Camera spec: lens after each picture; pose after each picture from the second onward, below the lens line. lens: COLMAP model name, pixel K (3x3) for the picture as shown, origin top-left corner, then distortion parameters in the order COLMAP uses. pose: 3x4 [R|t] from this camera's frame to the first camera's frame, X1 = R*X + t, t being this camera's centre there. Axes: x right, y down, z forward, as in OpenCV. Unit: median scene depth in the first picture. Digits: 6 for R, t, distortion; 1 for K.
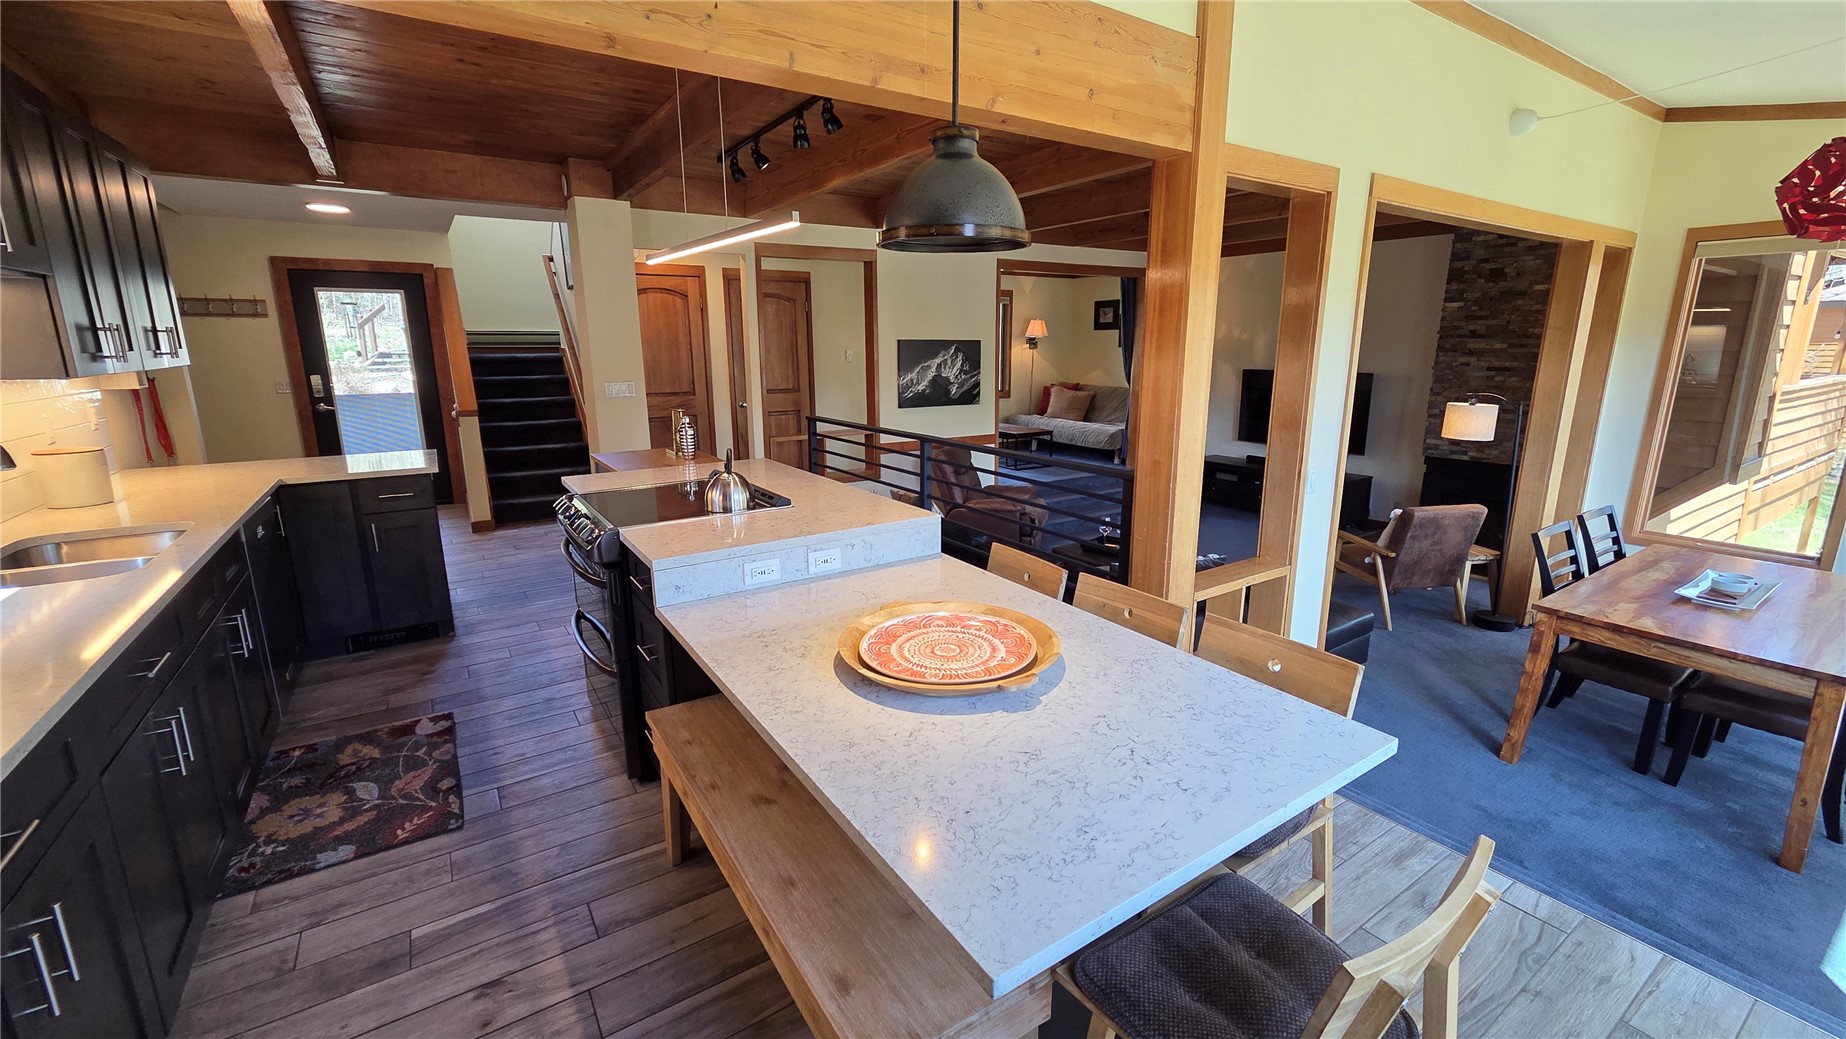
lens RADIAL K [[759.4, 0, 927.4], [0, 759.4, 514.1], [0, 0, 1]] dist [0.003155, -0.000733]
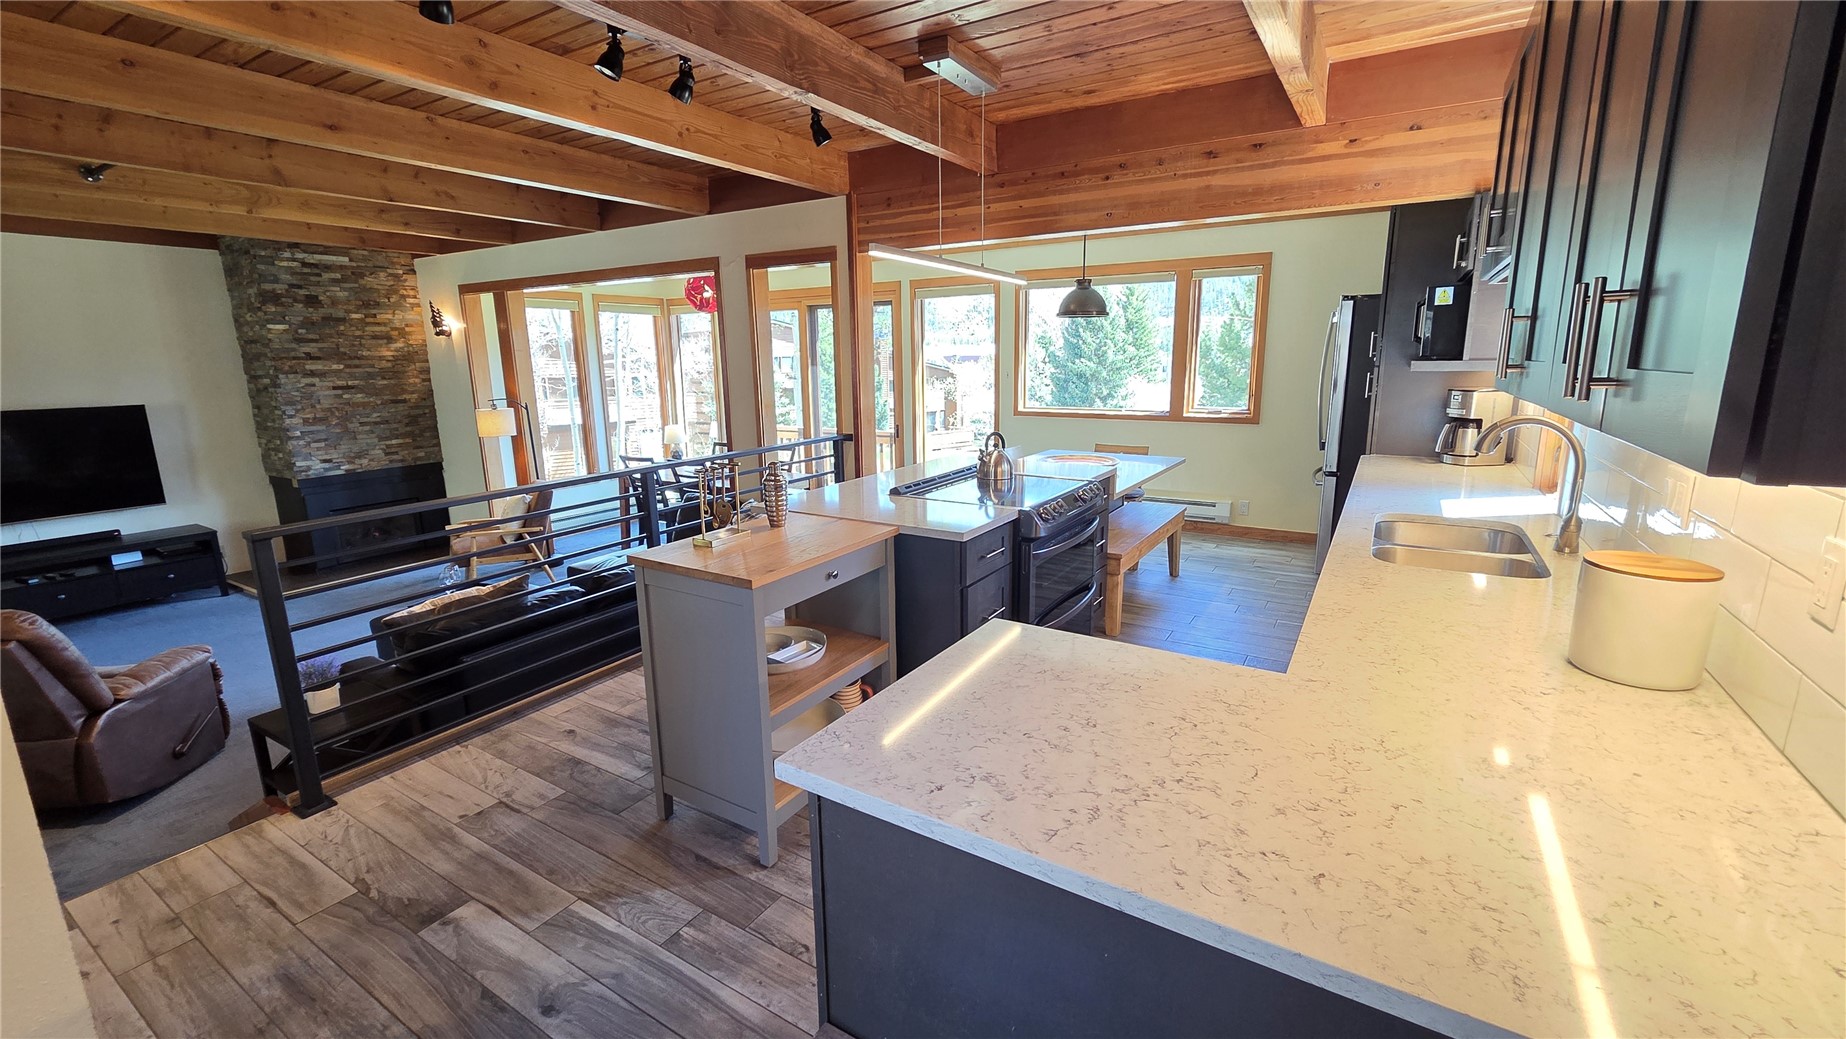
lens RADIAL K [[759.4, 0, 927.5], [0, 759.4, 510.3], [0, 0, 1]] dist [0.003155, -0.000733]
pose [[-0.424305, -0.176224, 0.888206, -0.415527], [0.214817, 0.933291, 0.287789, -0.108921], [-0.879670, 0.312912, -0.358145, 0.479570]]
